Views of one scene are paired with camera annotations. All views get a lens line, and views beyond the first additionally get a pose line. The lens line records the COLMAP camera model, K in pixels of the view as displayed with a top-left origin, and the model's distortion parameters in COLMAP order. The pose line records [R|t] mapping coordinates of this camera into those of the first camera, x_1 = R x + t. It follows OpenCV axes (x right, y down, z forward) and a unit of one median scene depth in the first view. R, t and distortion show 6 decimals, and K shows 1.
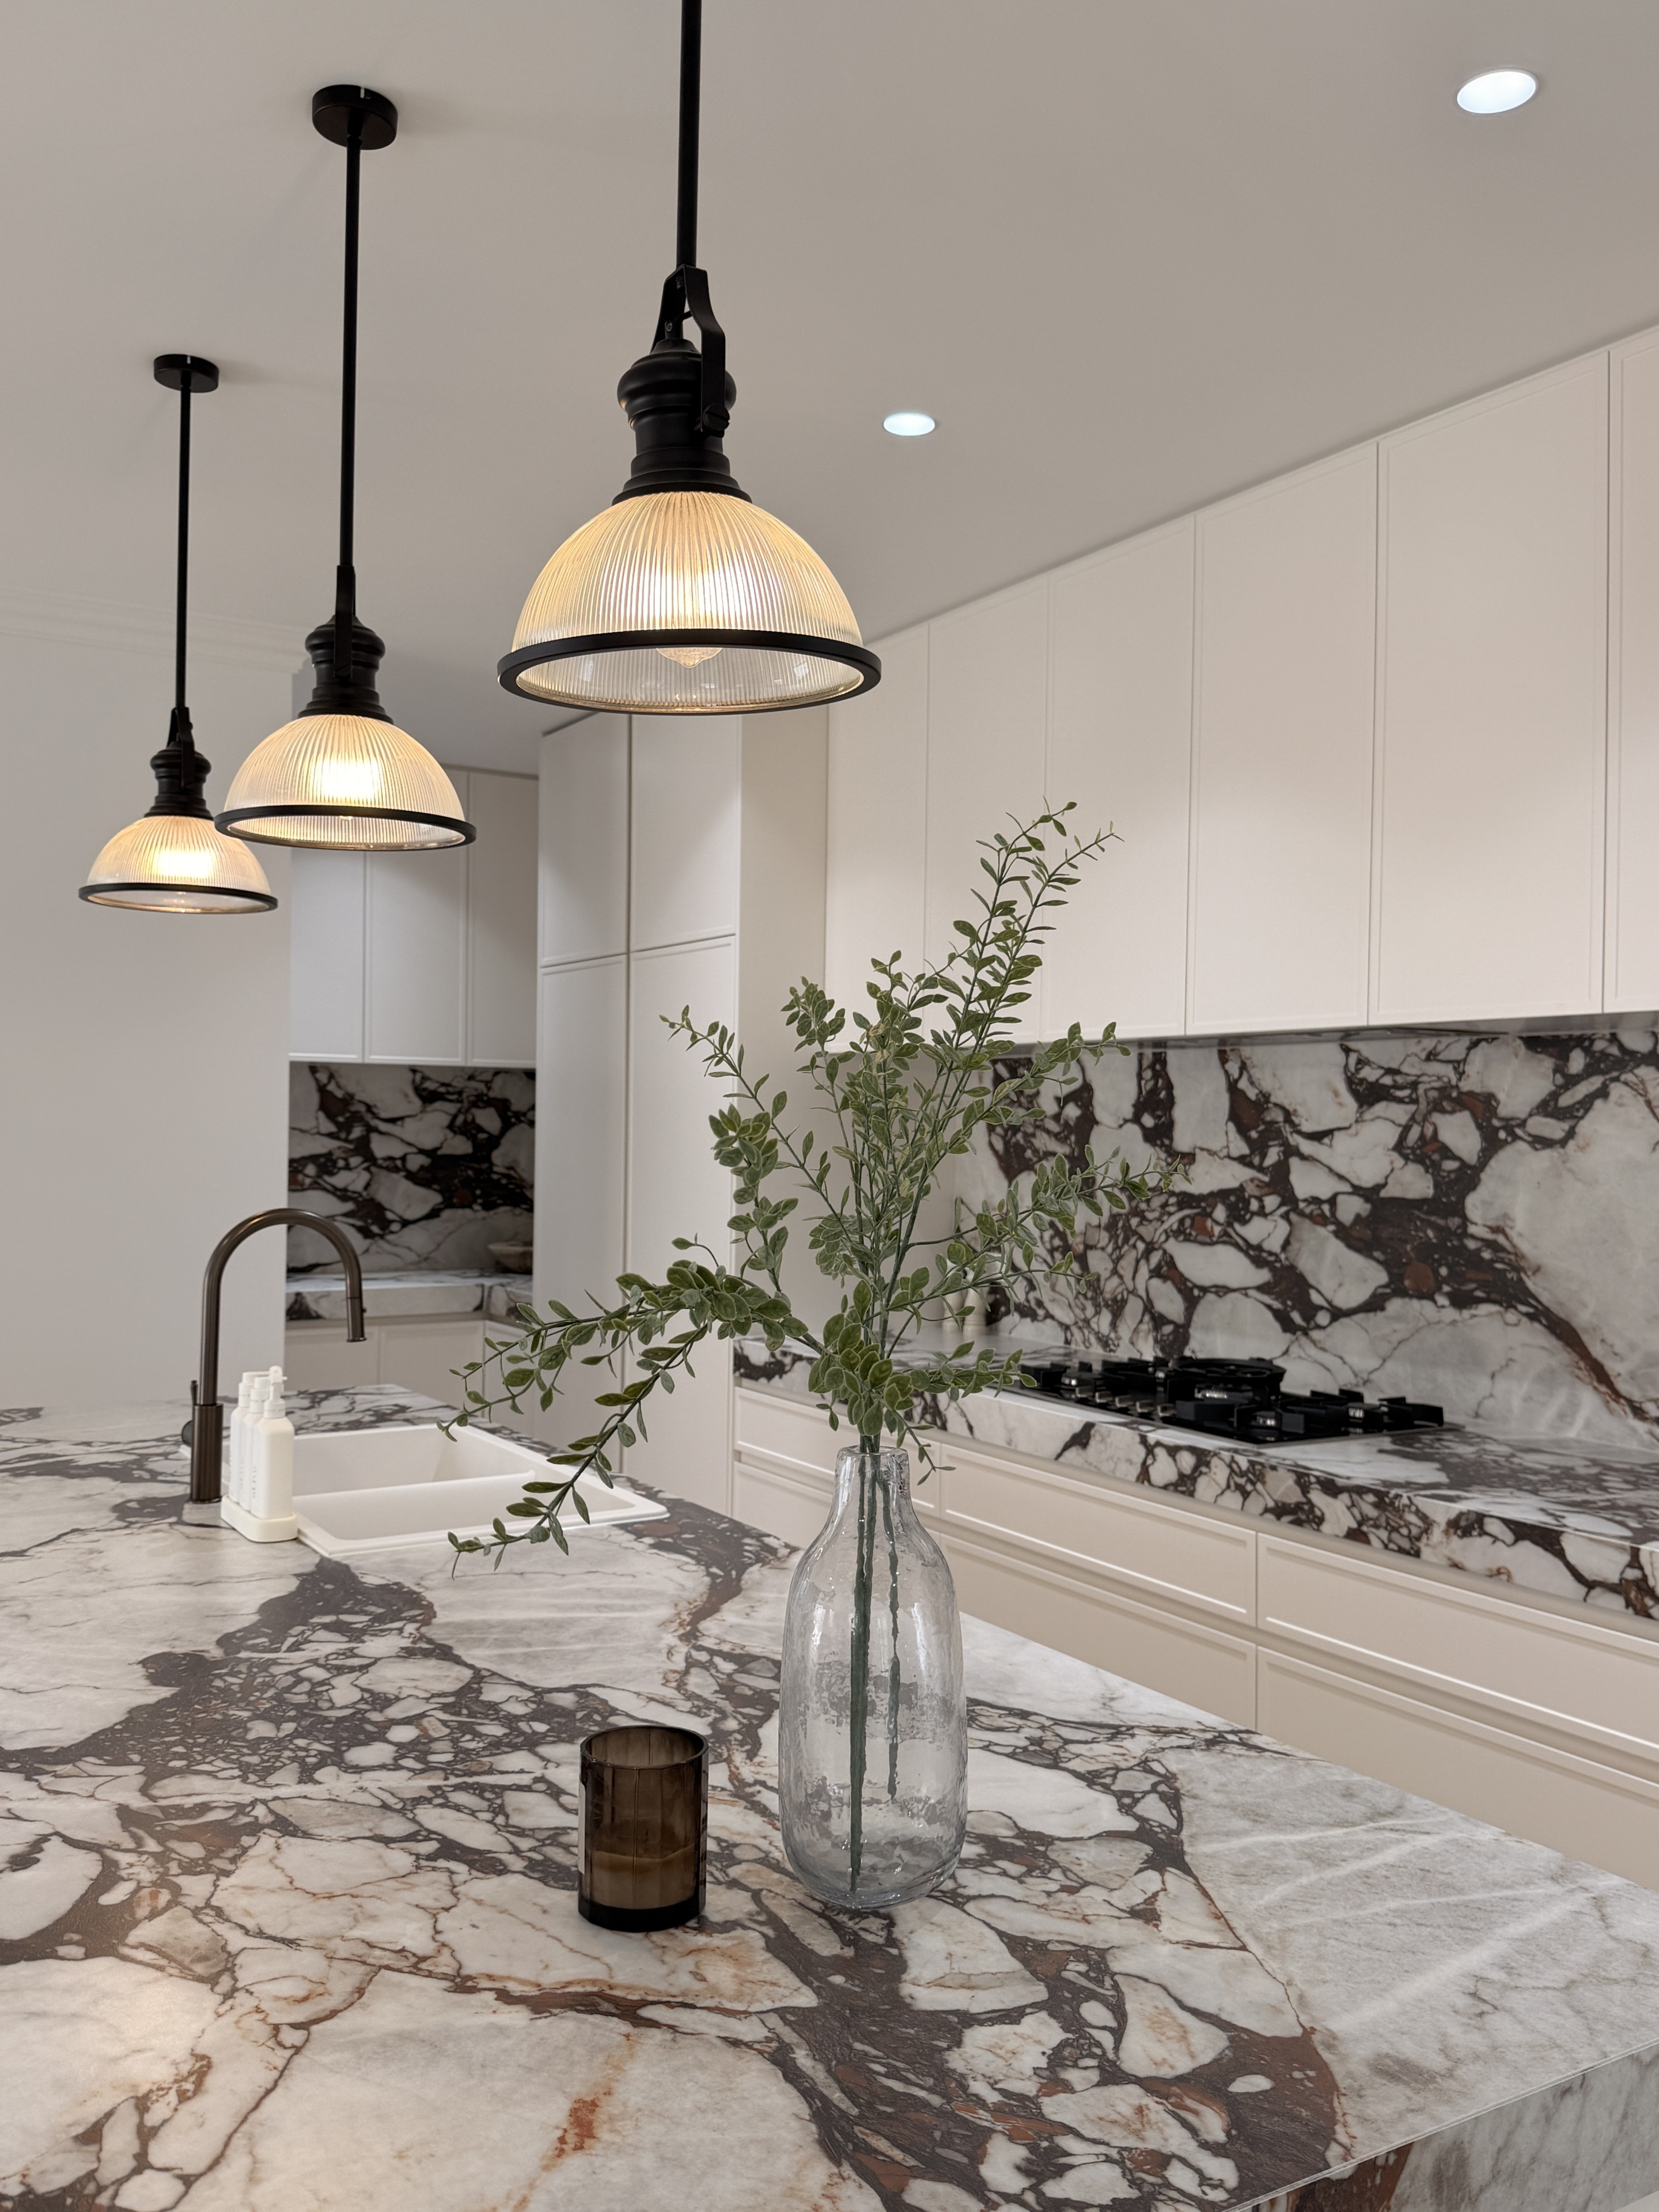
lens RADIAL K [[1805.8, 0, 823.9], [0, 1805.8, 1112.8], [0, 0, 1]] dist [0.198438, -0.480619]
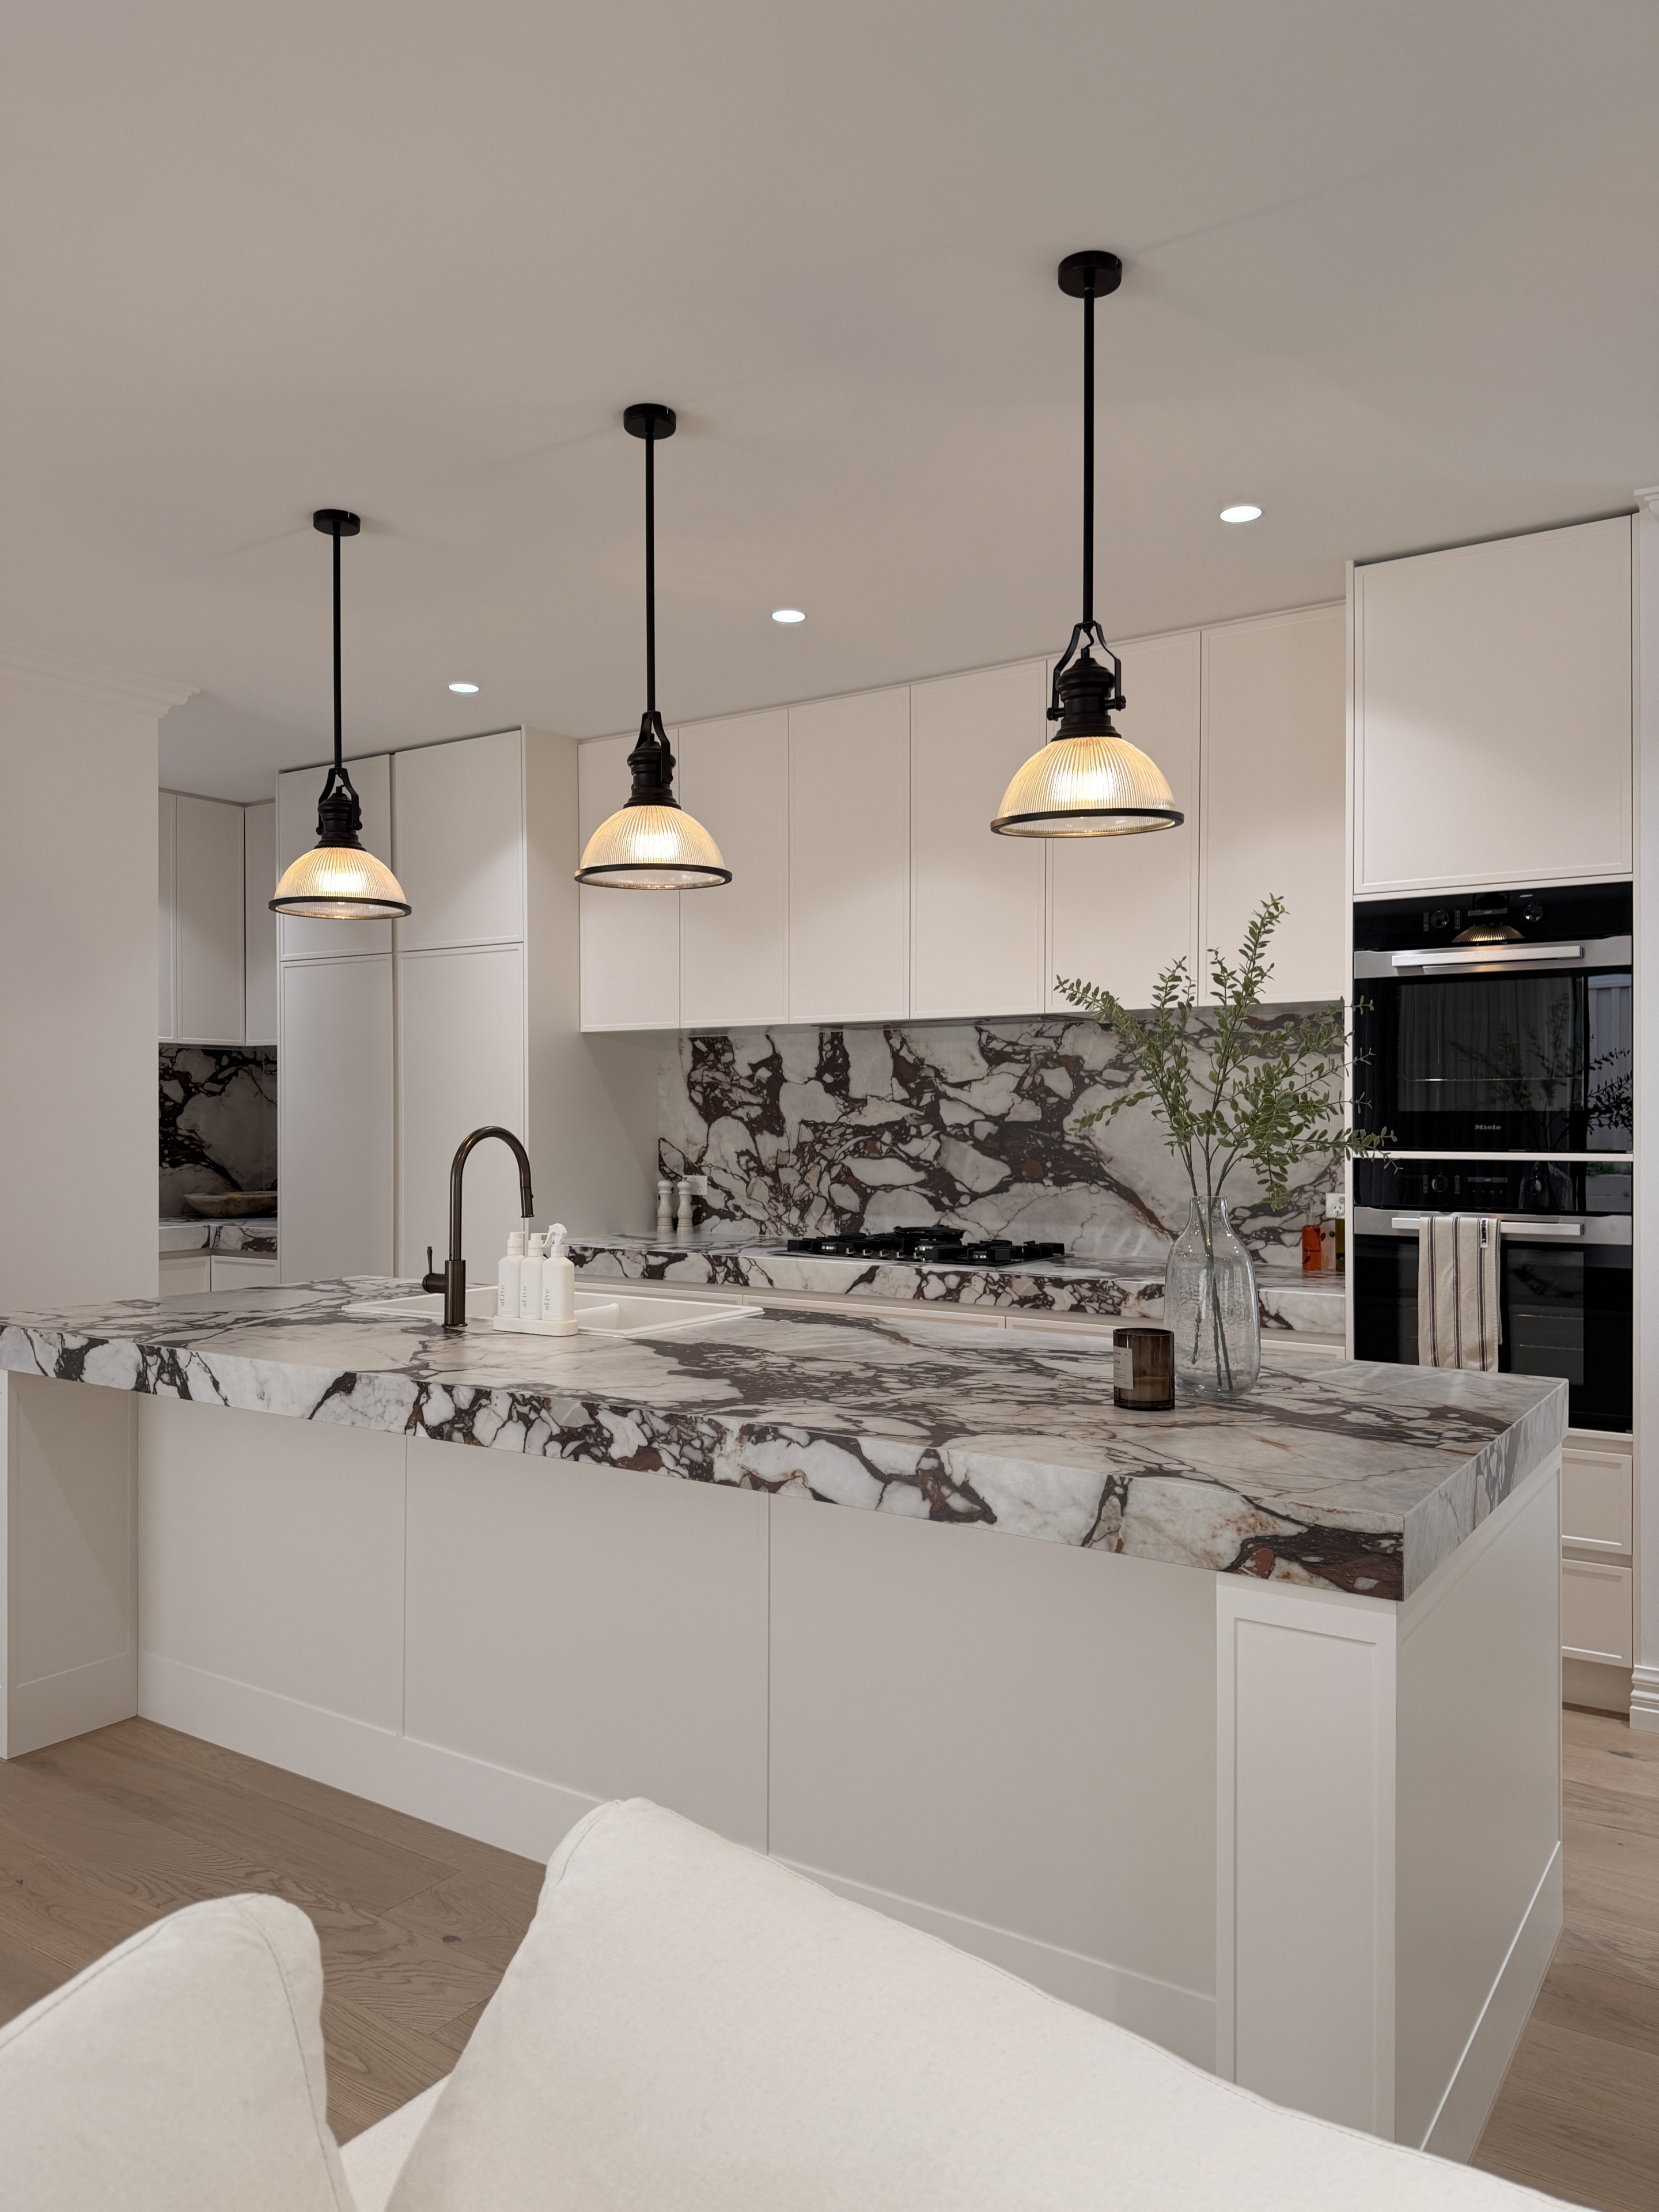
lens RADIAL K [[1545.2, 0, 820.1], [0, 1545.2, 1115.5], [0, 0, 1]] dist [0.176138, -0.397668]
pose [[0.908574, -0.014511, 0.417472, -0.431690], [0.010533, 0.999875, 0.011831, 0.023784], [-0.417591, -0.006352, 0.908613, -0.179344]]
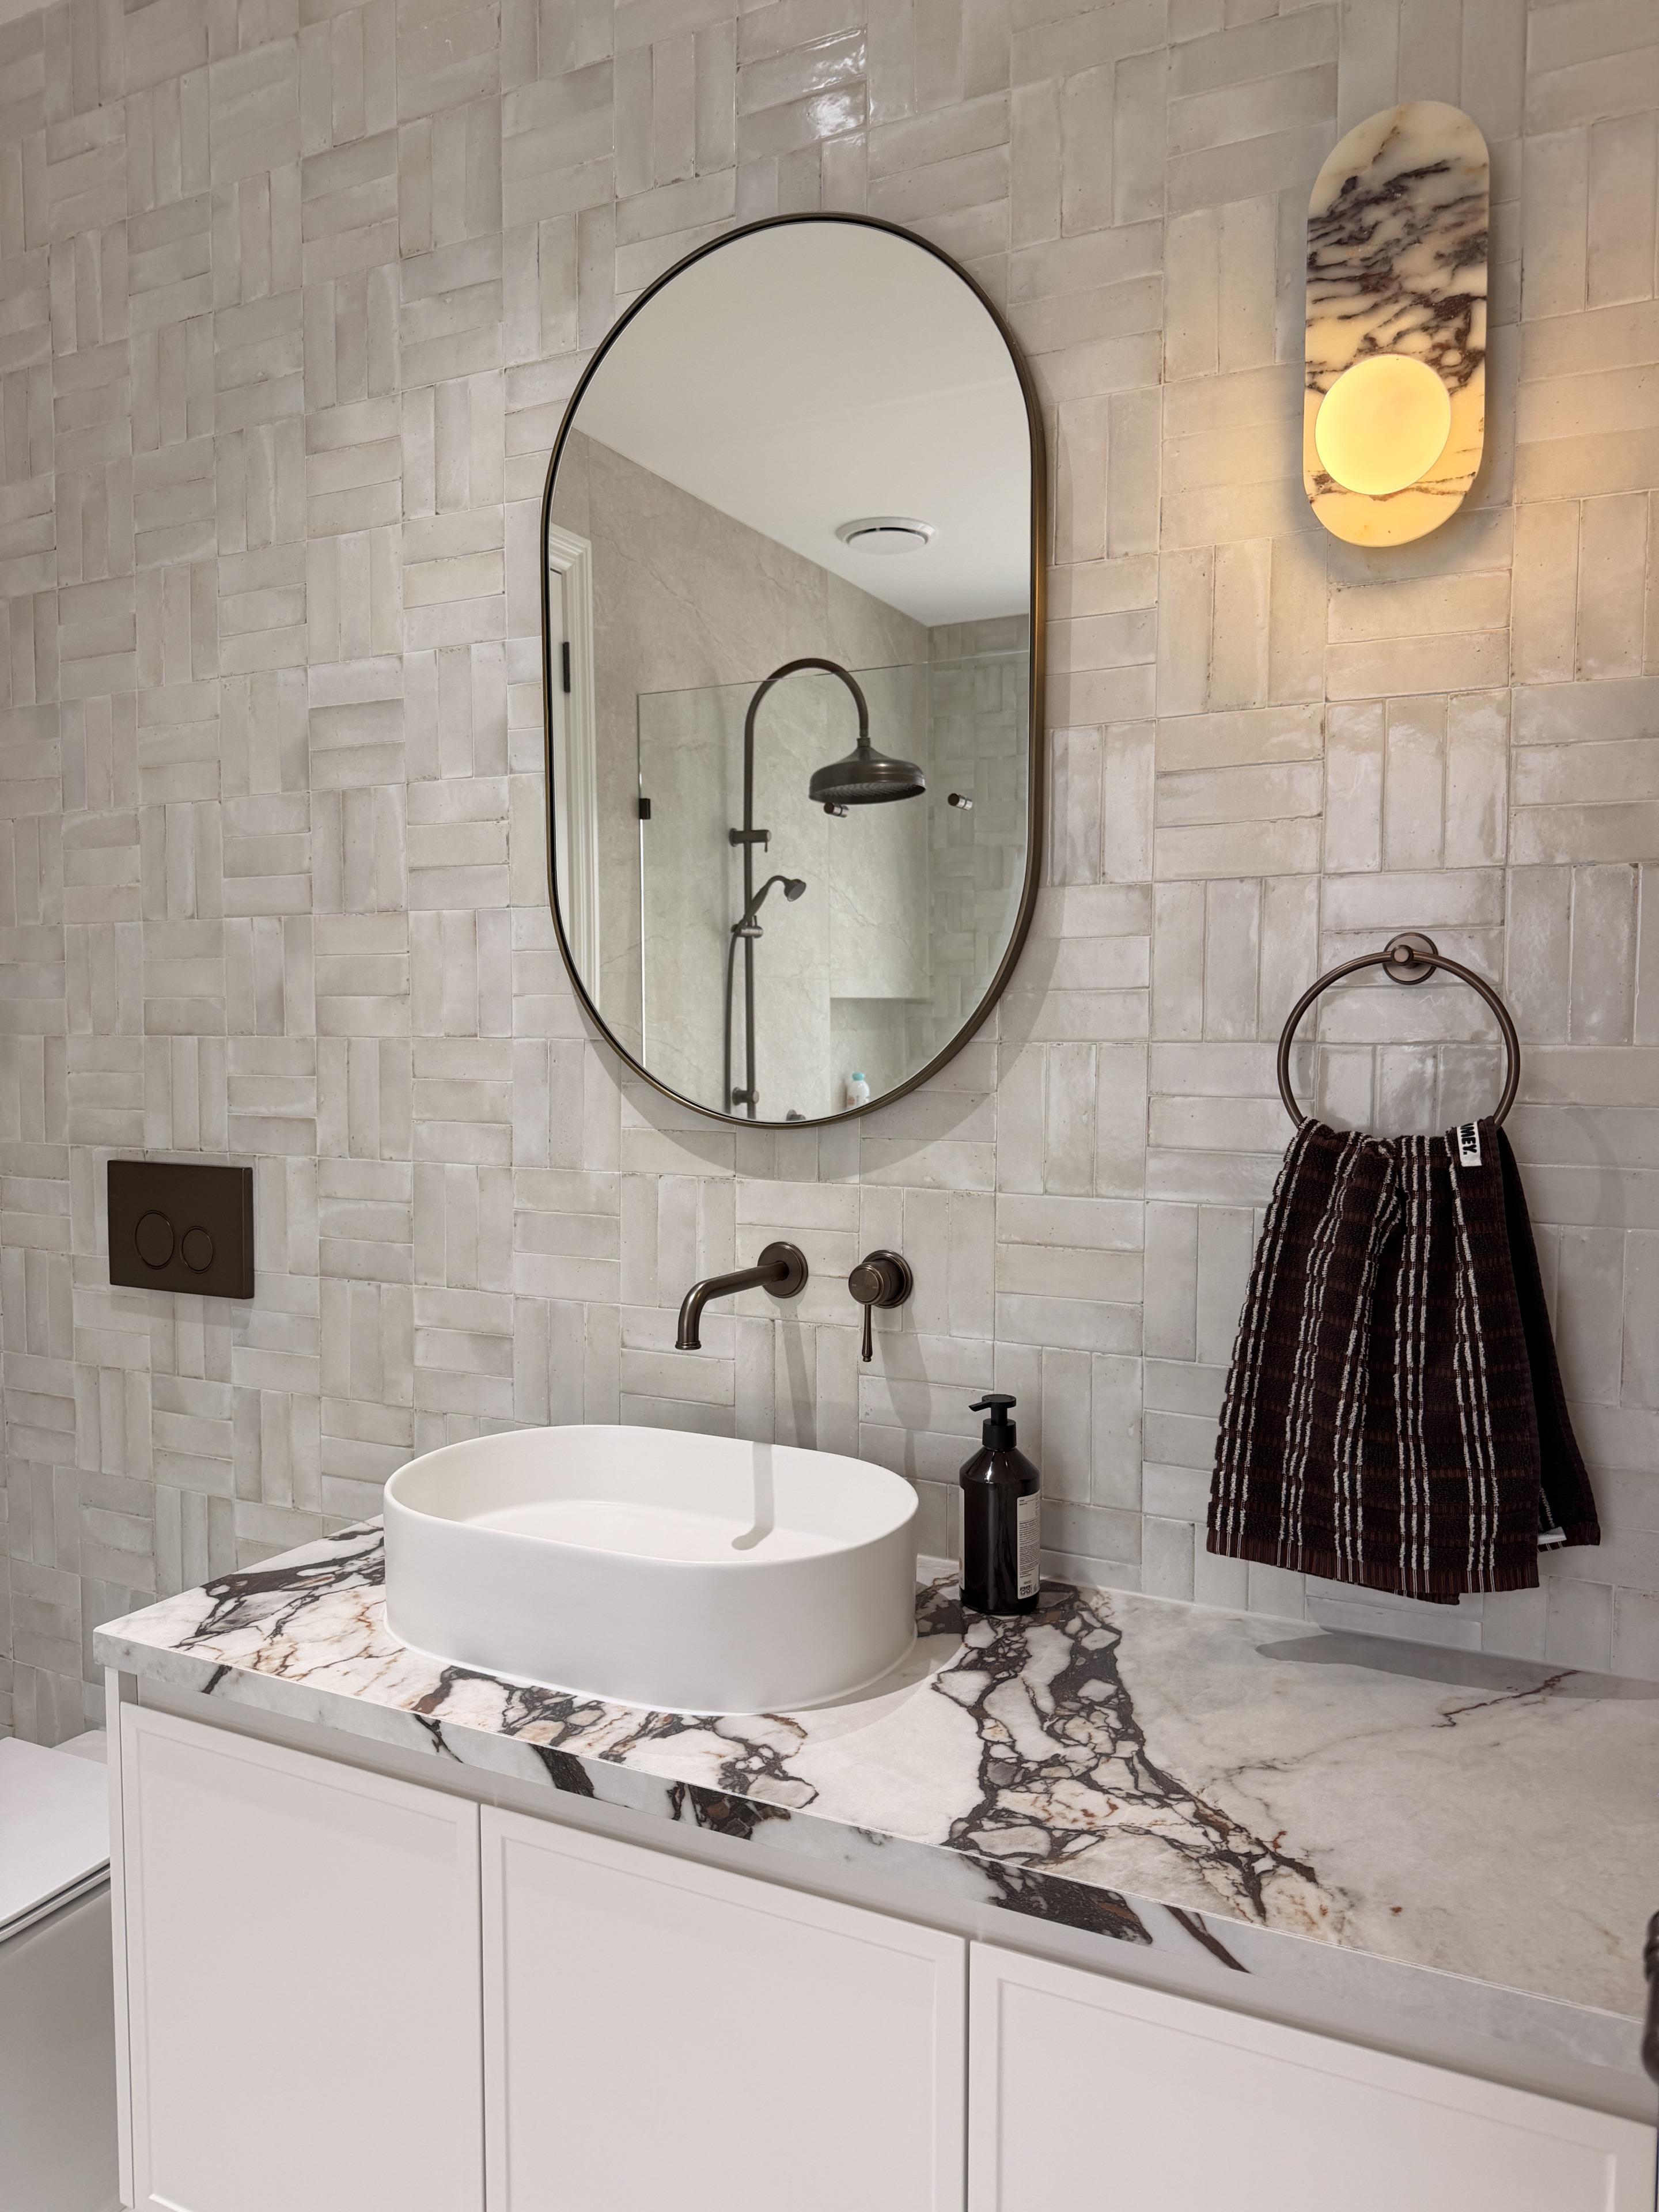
lens RADIAL K [[1545.2, 0, 820.1], [0, 1545.2, 1115.5], [0, 0, 1]] dist [0.176138, -0.397668]
pose [[0.523632, 0.032508, -0.851324, 0.296143], [0.015532, 0.998741, 0.047691, 0.010111], [0.851803, -0.038195, 0.522468, 0.257099]]
